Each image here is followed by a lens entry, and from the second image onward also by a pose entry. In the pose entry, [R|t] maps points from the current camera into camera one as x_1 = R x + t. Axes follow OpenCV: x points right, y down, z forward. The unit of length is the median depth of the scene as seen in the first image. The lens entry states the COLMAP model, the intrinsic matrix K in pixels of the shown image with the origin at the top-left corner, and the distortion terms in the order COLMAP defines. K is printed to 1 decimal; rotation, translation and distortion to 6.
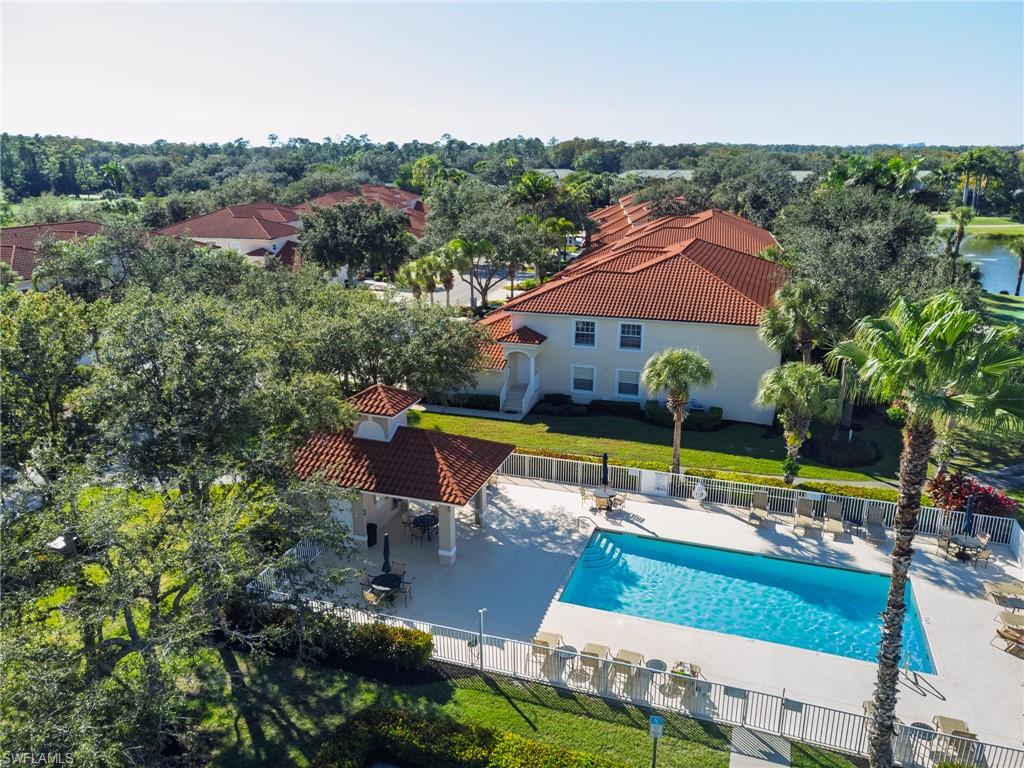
lens RADIAL K [[752.3, 0, 512.0], [0, 752.3, 384.0], [0, 0, 1]] dist [0.013002, -0.000377]
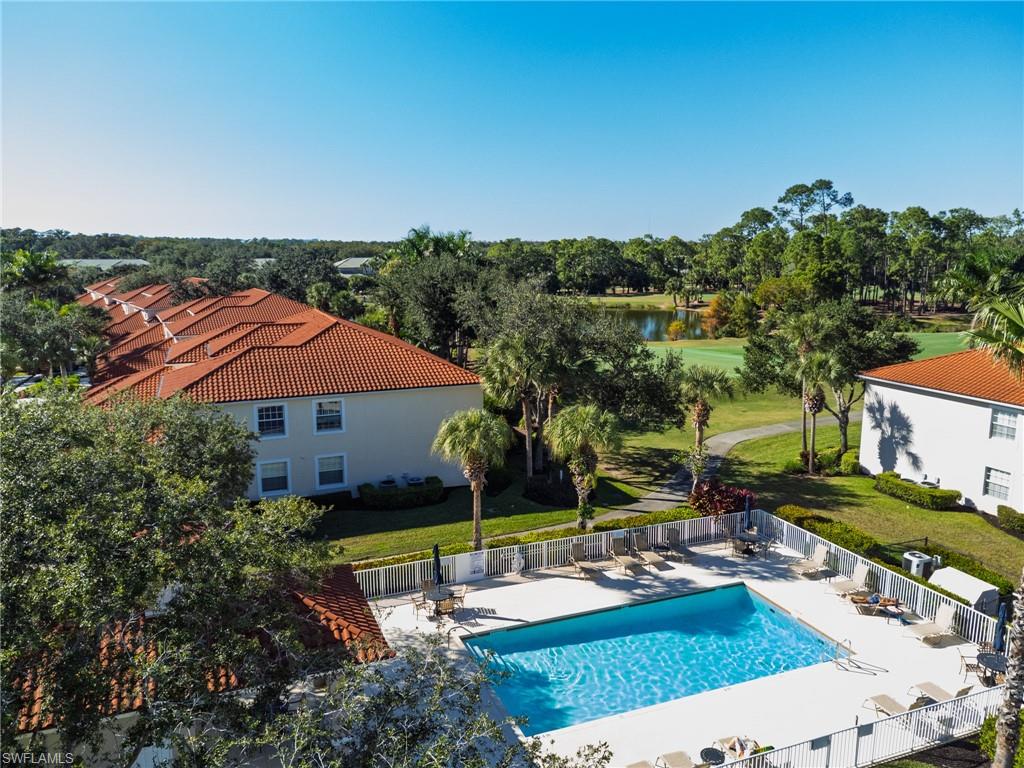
lens RADIAL K [[752.3, 0, 512.0], [0, 752.3, 384.0], [0, 0, 1]] dist [0.013002, -0.000377]
pose [[0.759696, -0.117043, 0.639659, -0.313254], [0.189737, 0.980762, -0.045885, -0.027033], [-0.621983, 0.156225, 0.767288, 0.279229]]
